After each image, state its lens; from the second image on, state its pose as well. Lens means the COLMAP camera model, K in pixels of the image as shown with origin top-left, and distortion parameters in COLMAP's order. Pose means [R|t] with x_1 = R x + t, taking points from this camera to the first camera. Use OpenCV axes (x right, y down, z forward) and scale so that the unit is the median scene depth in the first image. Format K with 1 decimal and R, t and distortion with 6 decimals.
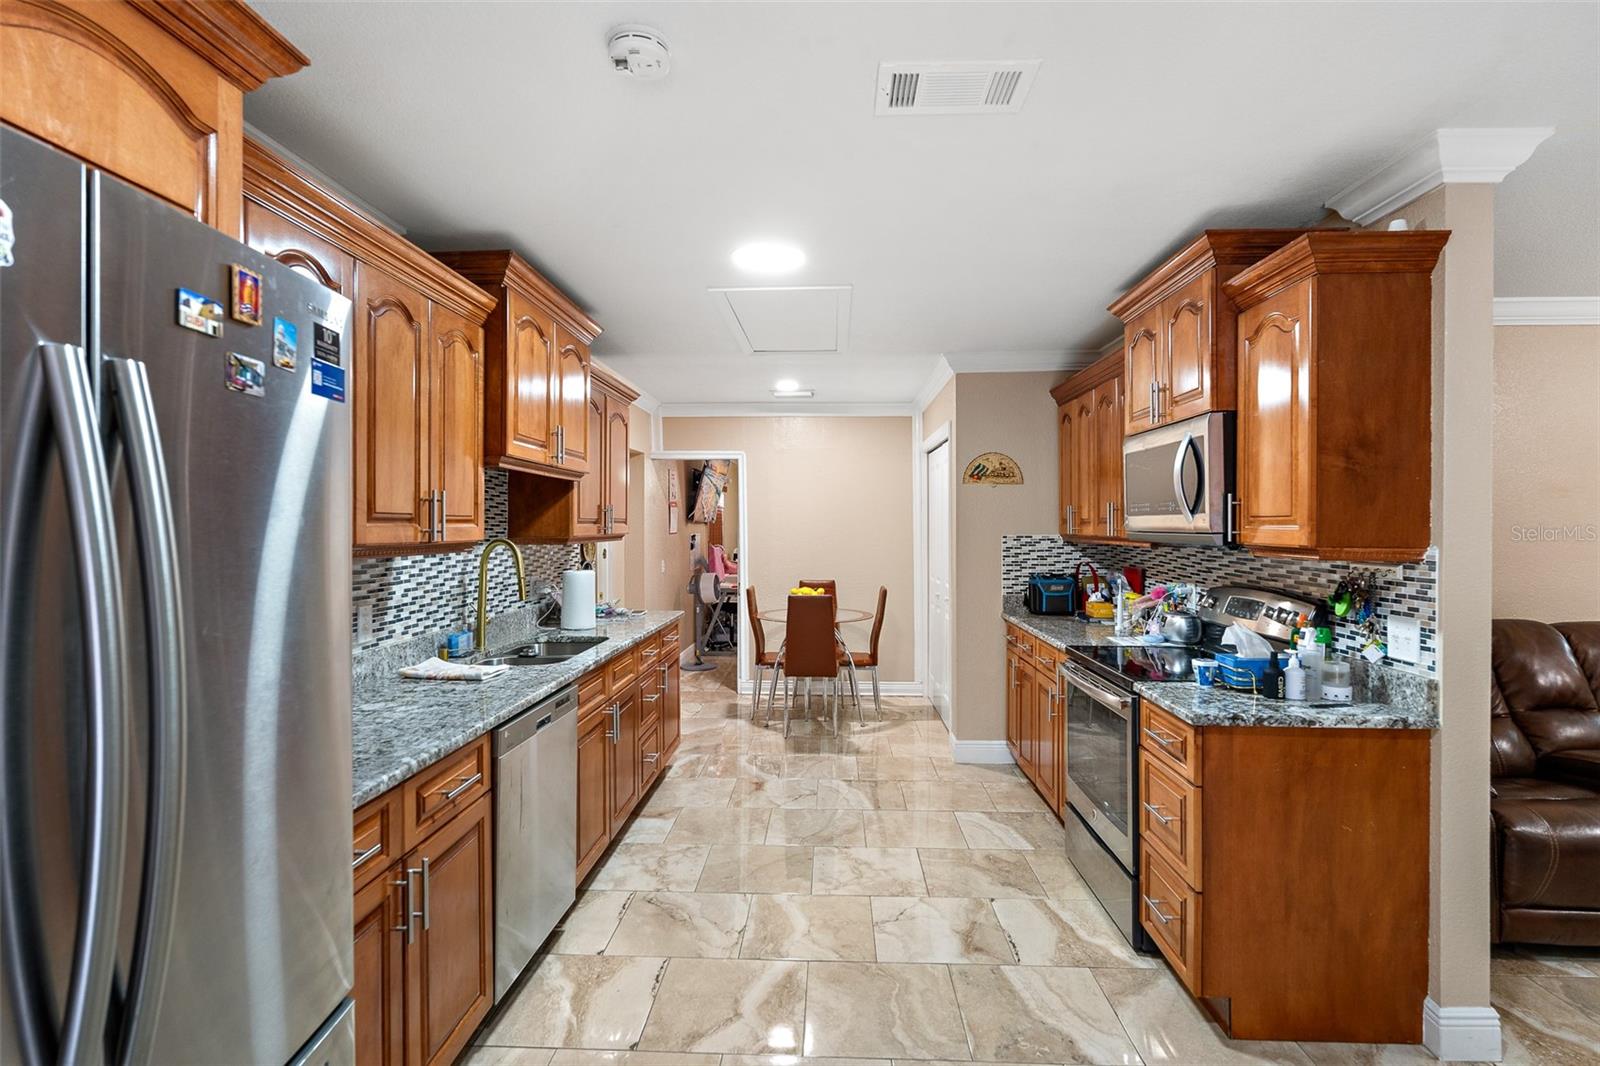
lens RADIAL K [[772.7, 0, 805.3], [0, 772.7, 527.0], [0, 0, 1]] dist [-0.007614, 0.002455]
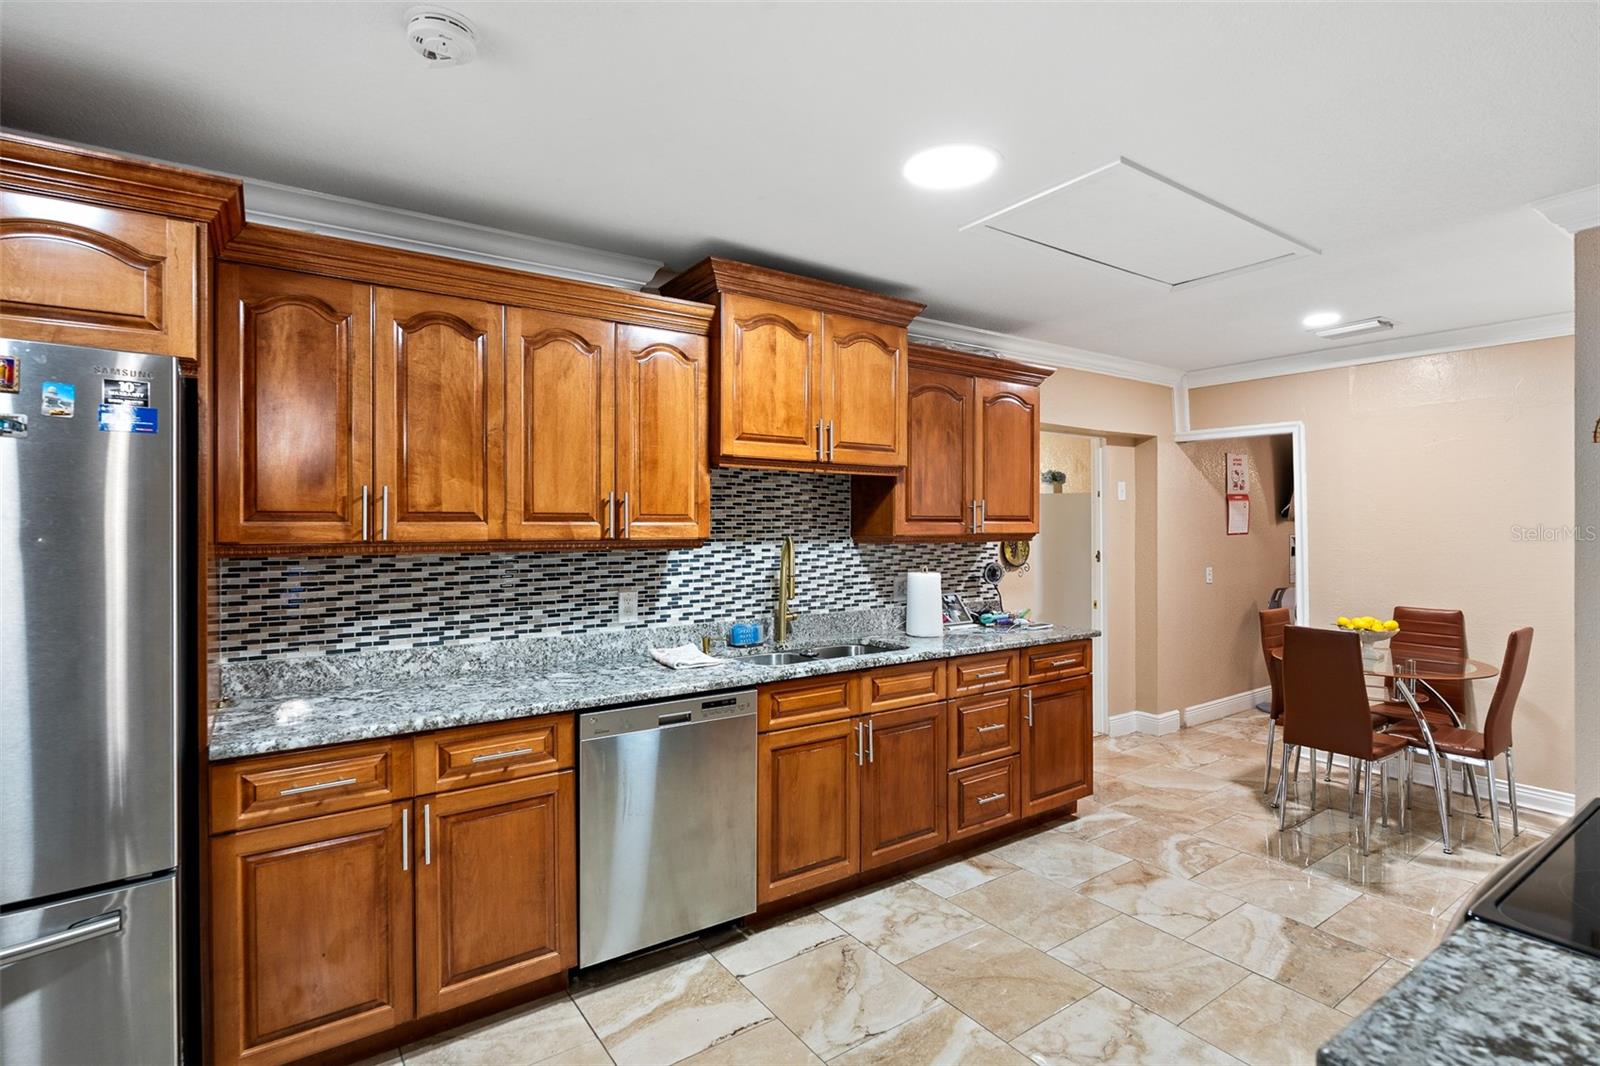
lens RADIAL K [[772.7, 0, 793.1], [0, 772.7, 525.5], [0, 0, 1]] dist [-0.007614, 0.002455]
pose [[0.609010, 0.001186, -0.793161, 0.458053], [-0.001416, 0.999999, 0.000408, -0.000136], [0.793161, 0.000875, 0.609011, 0.418701]]
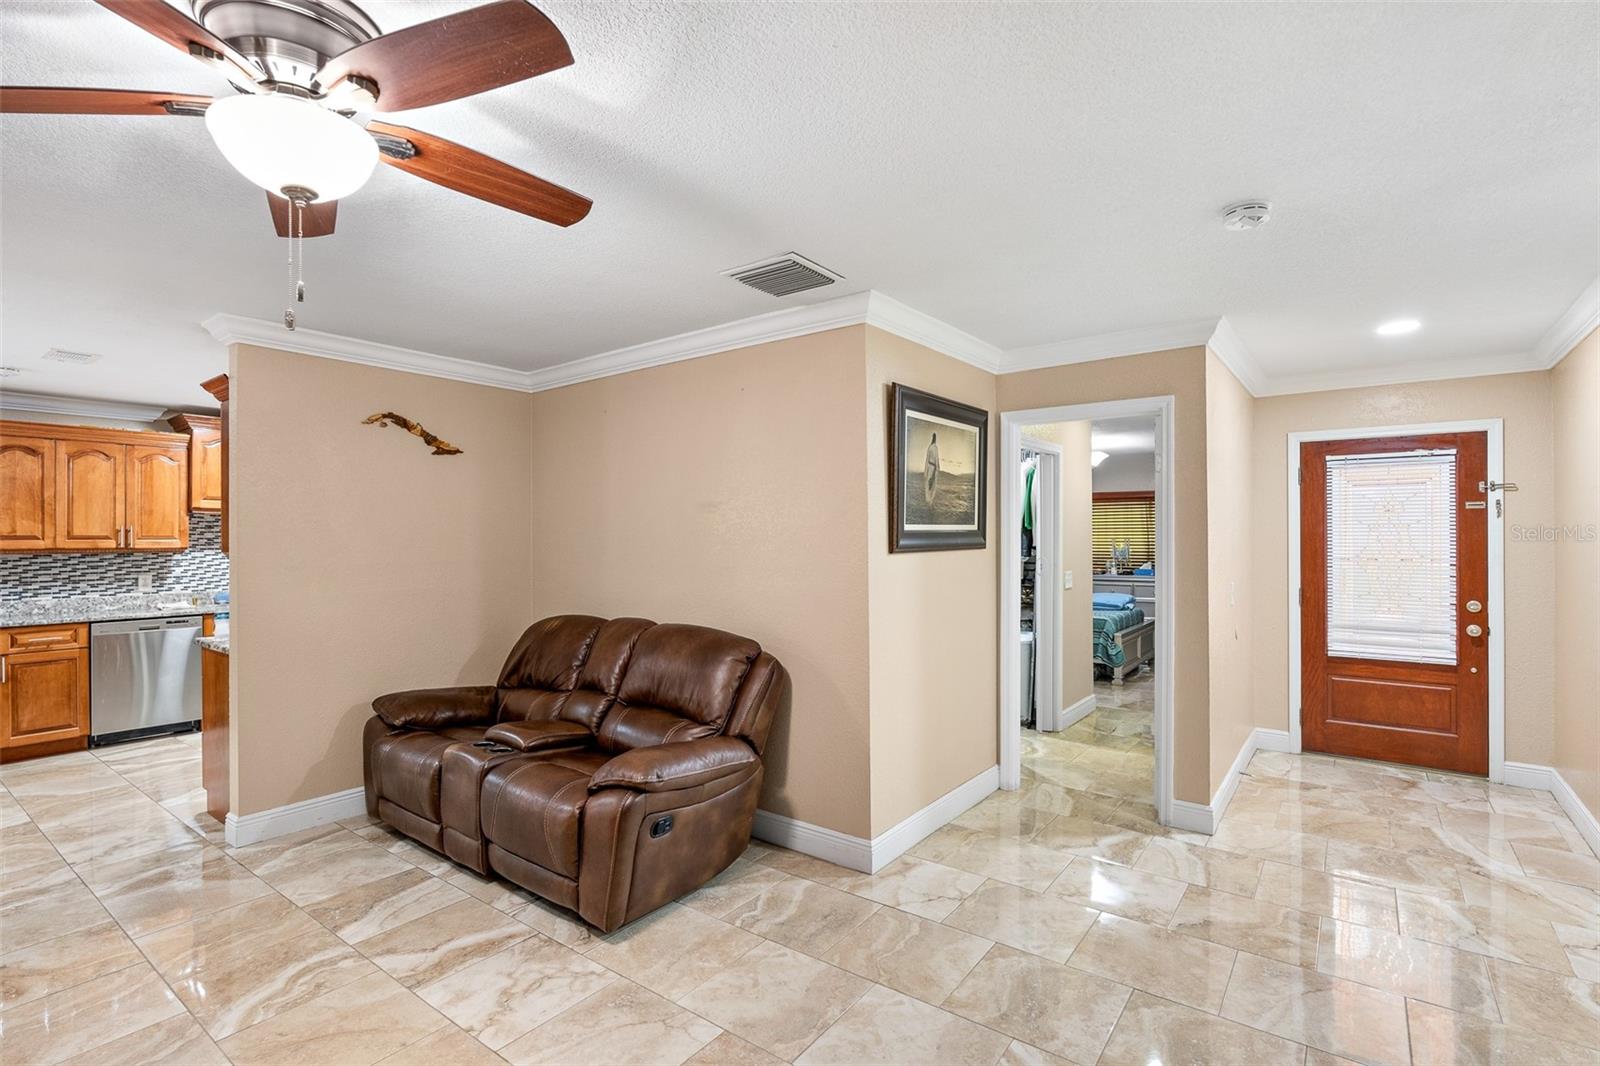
lens RADIAL K [[772.7, 0, 803.7], [0, 772.7, 535.2], [0, 0, 1]] dist [-0.007614, 0.002455]
pose [[0.821728, -0.003393, -0.569870, 2.076721], [0.000802, 0.999988, -0.004798, -0.004466], [0.569880, 0.003486, 0.821721, 0.199241]]
